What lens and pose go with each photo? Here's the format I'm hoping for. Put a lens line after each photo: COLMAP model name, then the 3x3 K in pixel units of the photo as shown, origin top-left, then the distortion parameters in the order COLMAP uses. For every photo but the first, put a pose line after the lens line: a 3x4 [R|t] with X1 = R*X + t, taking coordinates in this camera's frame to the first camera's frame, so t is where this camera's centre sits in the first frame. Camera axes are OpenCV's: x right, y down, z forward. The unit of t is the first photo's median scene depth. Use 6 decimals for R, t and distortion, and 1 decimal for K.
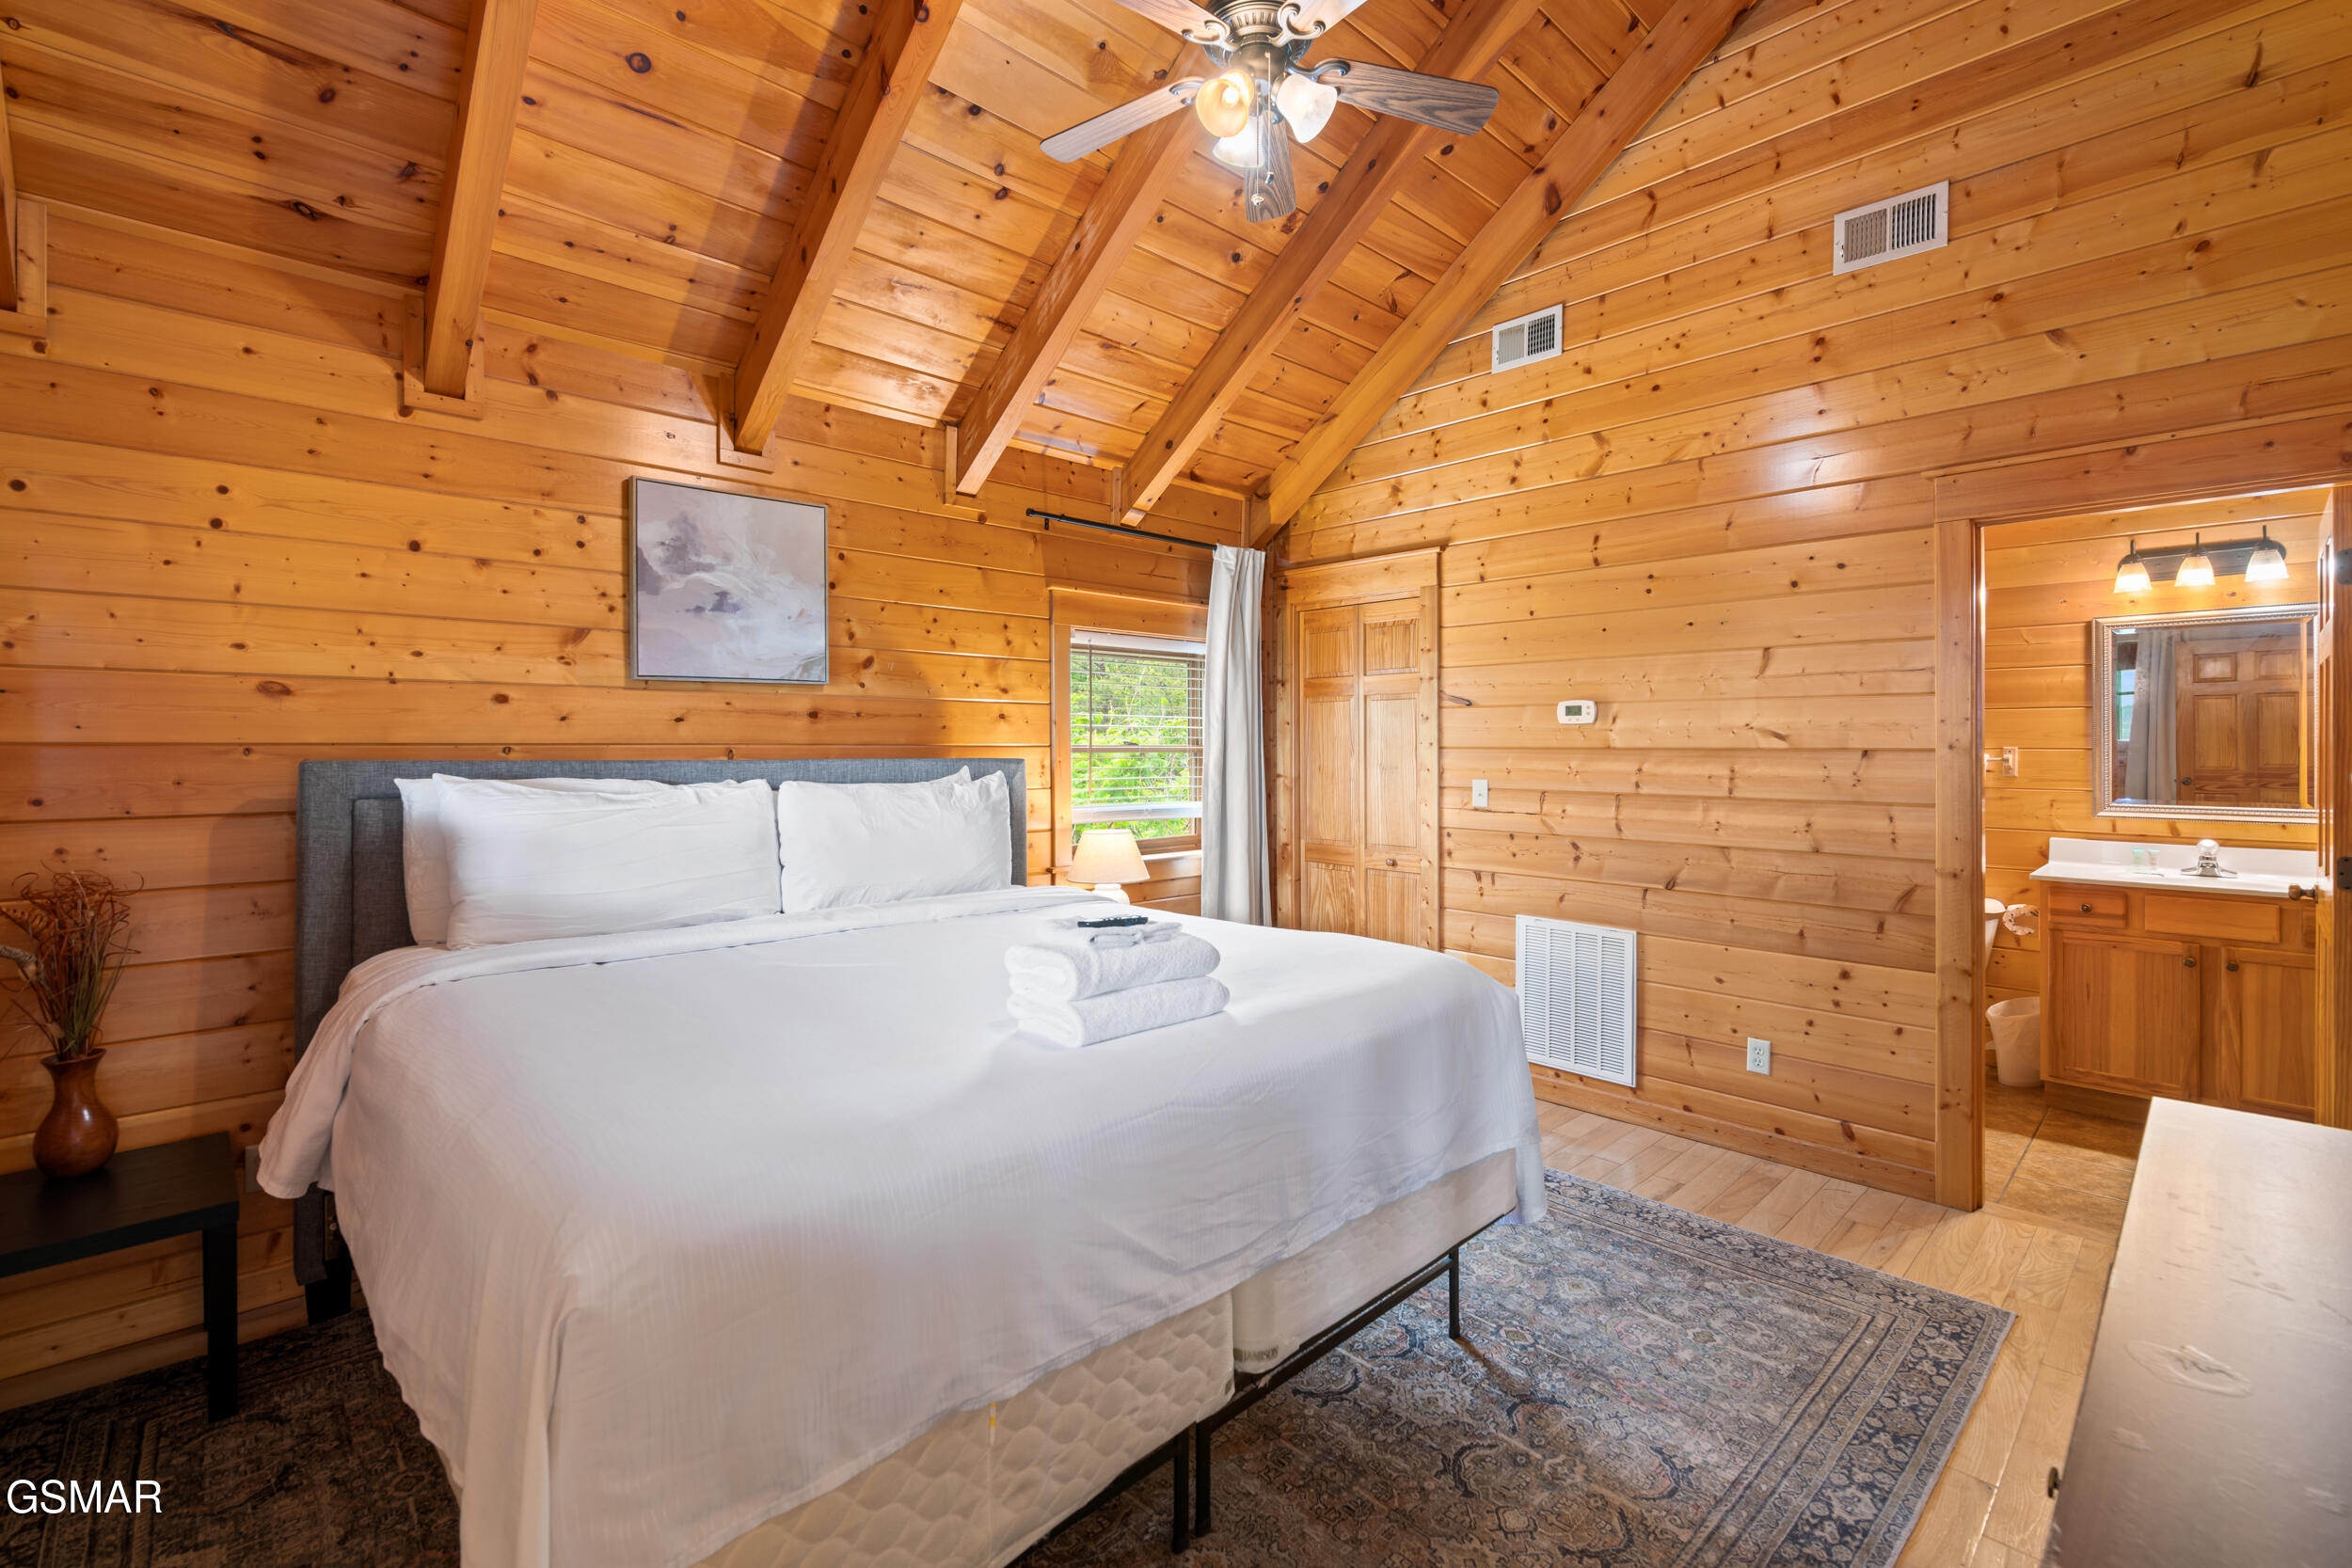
lens RADIAL K [[1040.4, 0, 1189.1], [0, 1040.4, 751.0], [0, 0, 1]] dist [0.000612, 0.000042]
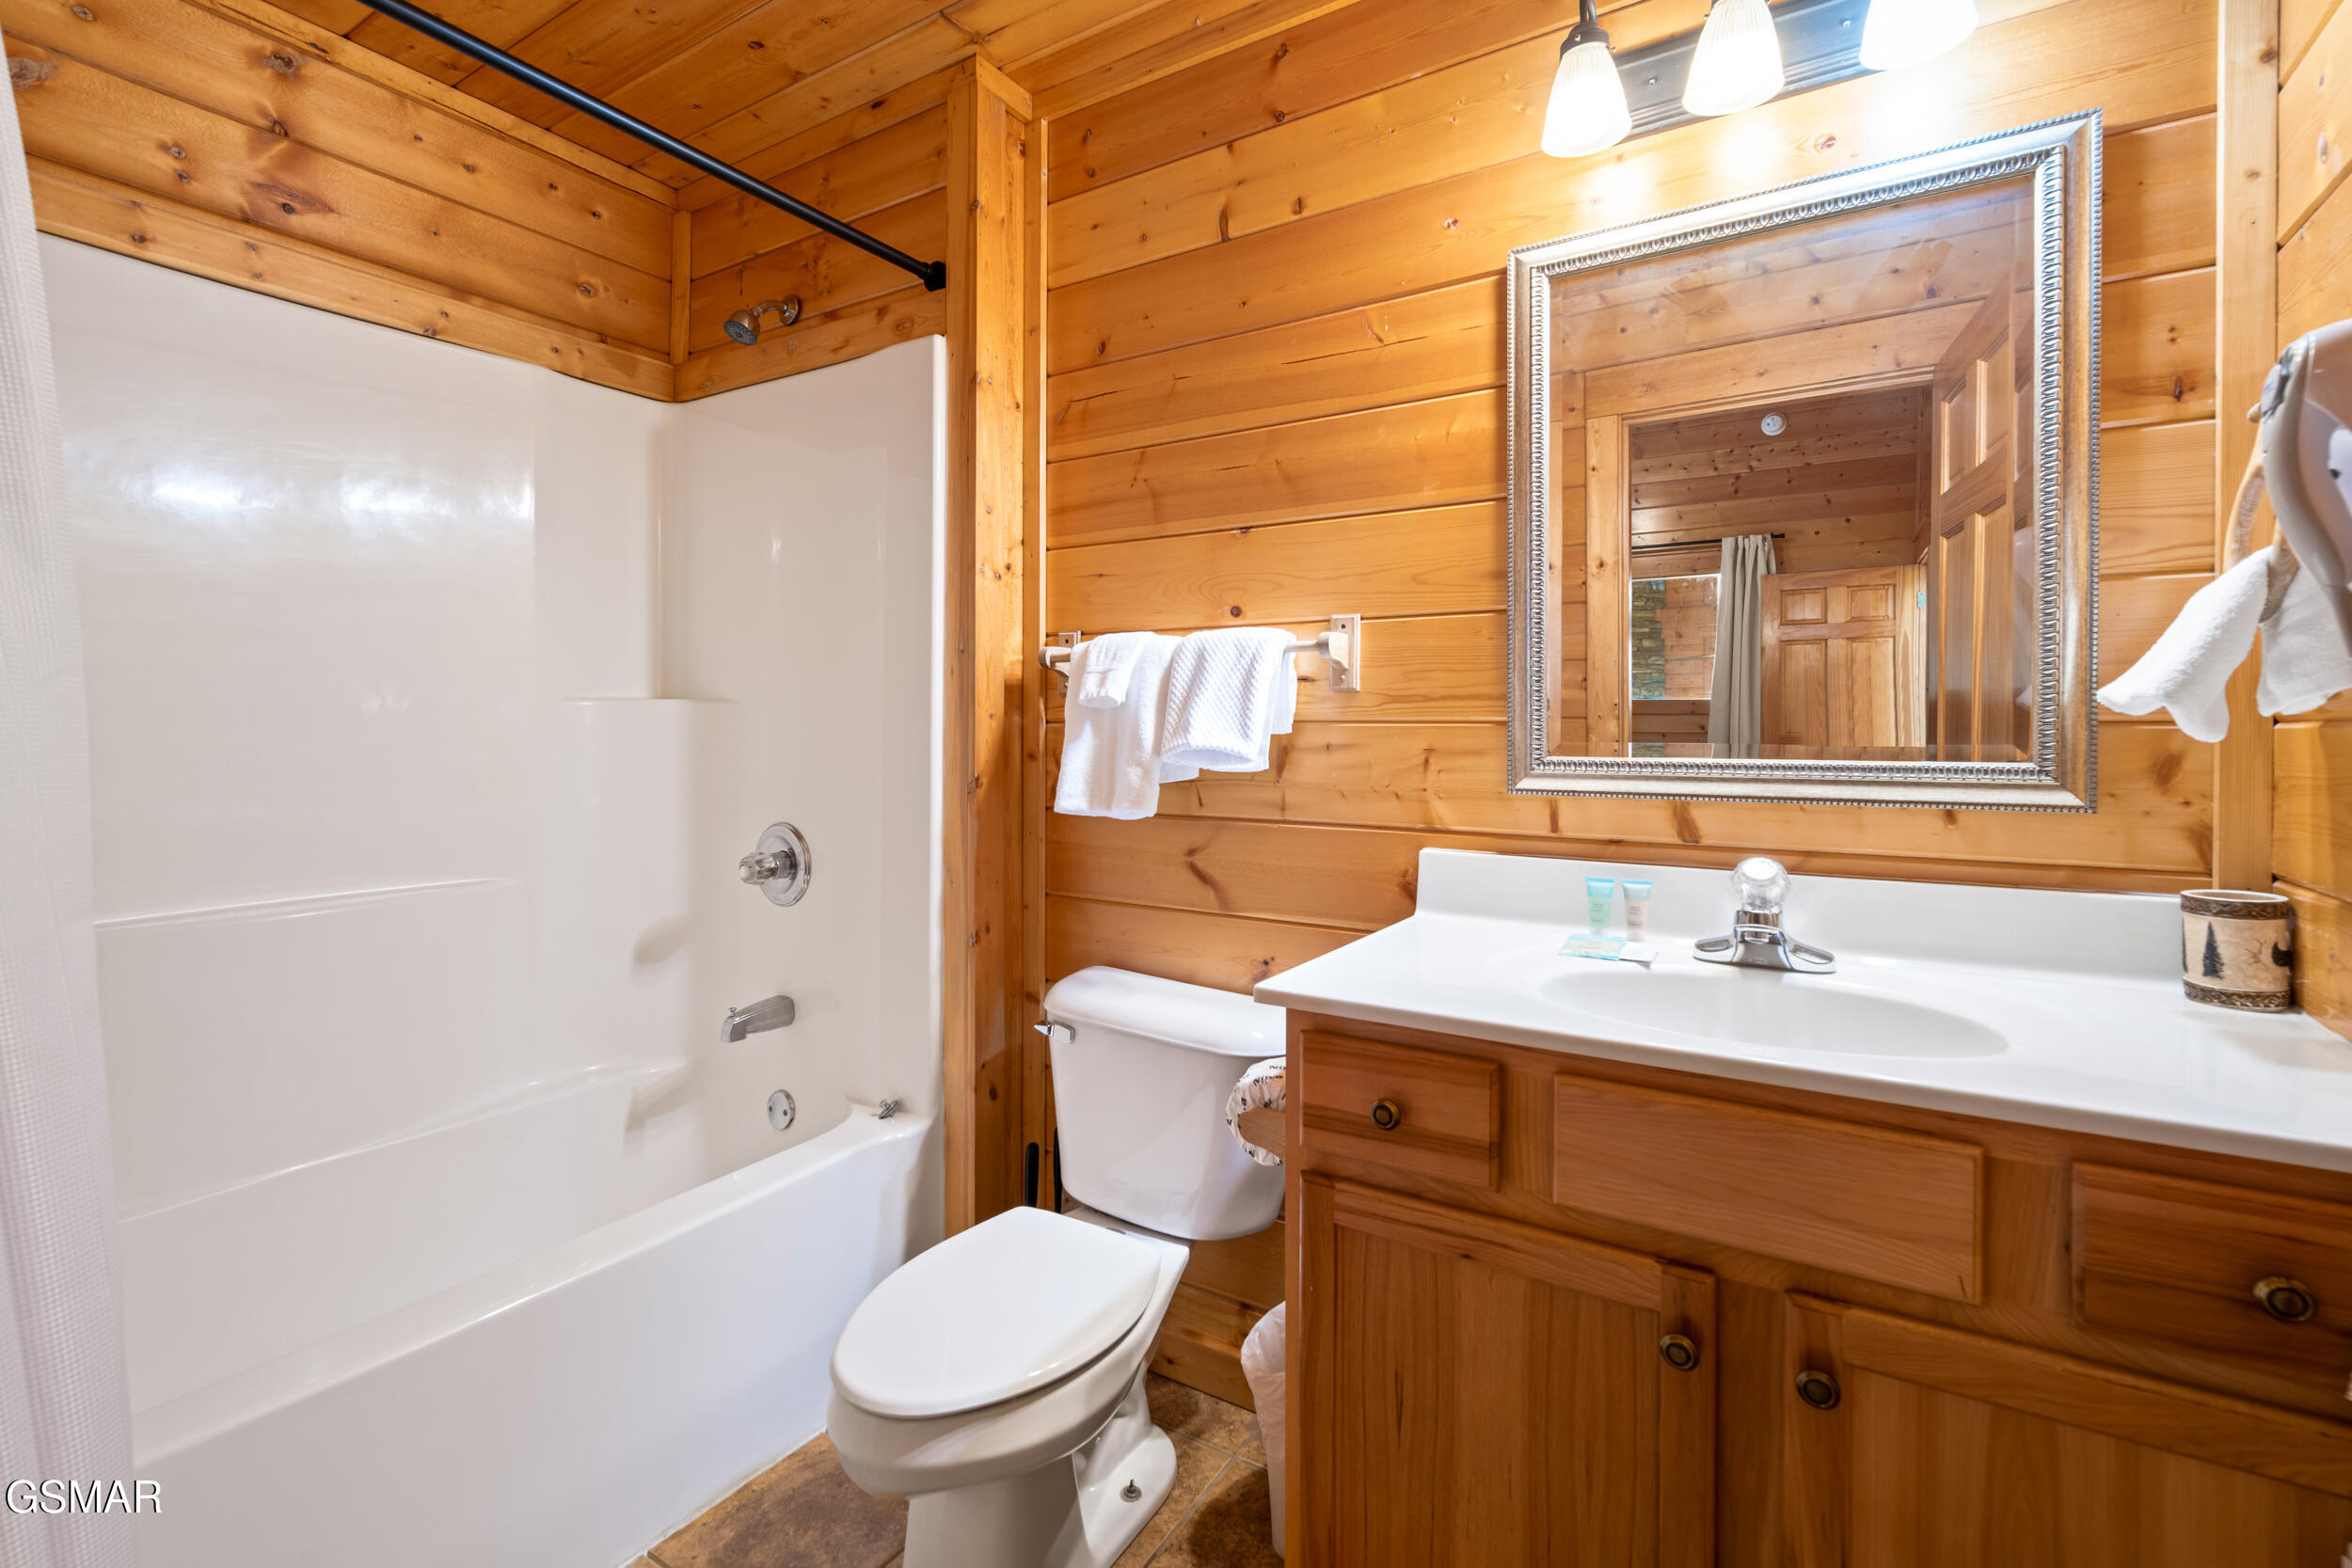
lens RADIAL K [[1040.4, 0, 1171.9], [0, 1040.4, 742.8], [0, 0, 1]] dist [0.000612, 0.000042]
pose [[0.974050, 0.004395, 0.226292, 0.715652], [-0.004514, 0.999990, 0.000008, 0.049384], [-0.226289, -0.001029, 0.974060, 0.714288]]
